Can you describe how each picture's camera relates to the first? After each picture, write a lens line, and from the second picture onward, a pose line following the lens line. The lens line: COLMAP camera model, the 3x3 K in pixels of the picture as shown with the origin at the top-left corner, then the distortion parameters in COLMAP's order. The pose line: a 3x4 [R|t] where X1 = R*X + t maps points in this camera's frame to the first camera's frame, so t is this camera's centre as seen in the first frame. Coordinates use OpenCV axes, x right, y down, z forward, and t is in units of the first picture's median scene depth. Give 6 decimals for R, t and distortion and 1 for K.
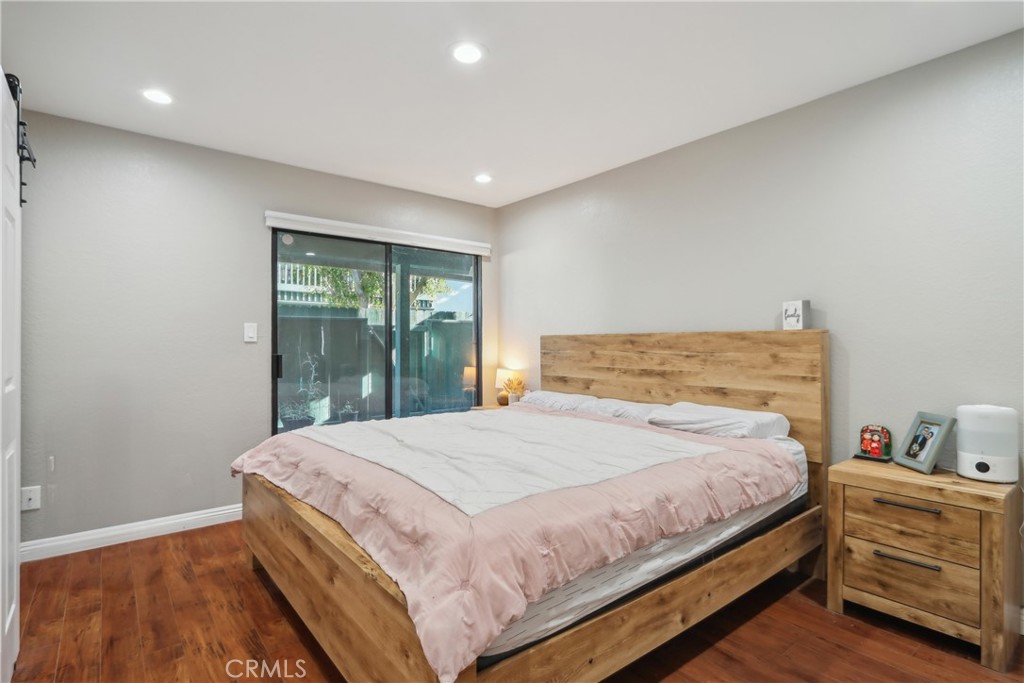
lens RADIAL K [[487.1, 0, 512.2], [0, 487.1, 344.0], [0, 0, 1]] dist [-0.000063, -0.000414]
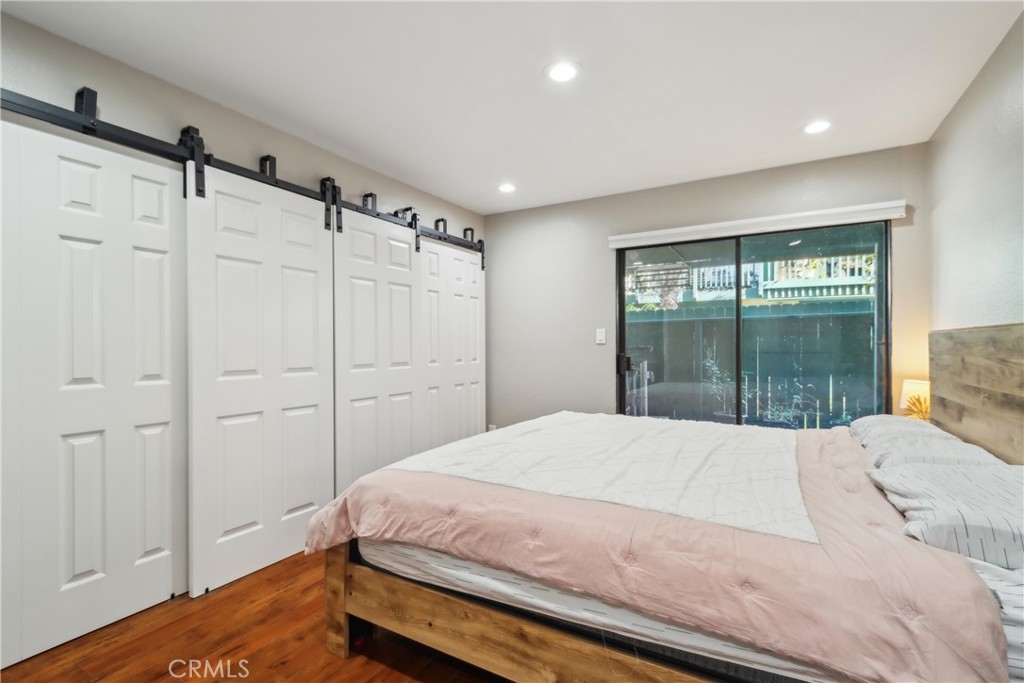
lens RADIAL K [[487.1, 0, 512.3], [0, 487.1, 343.9], [0, 0, 1]] dist [-0.000063, -0.000414]
pose [[0.373098, -0.002012, -0.927790, 0.547686], [0.006412, 0.999979, 0.000410, -0.005382], [0.927770, -0.006102, 0.373103, 0.315541]]
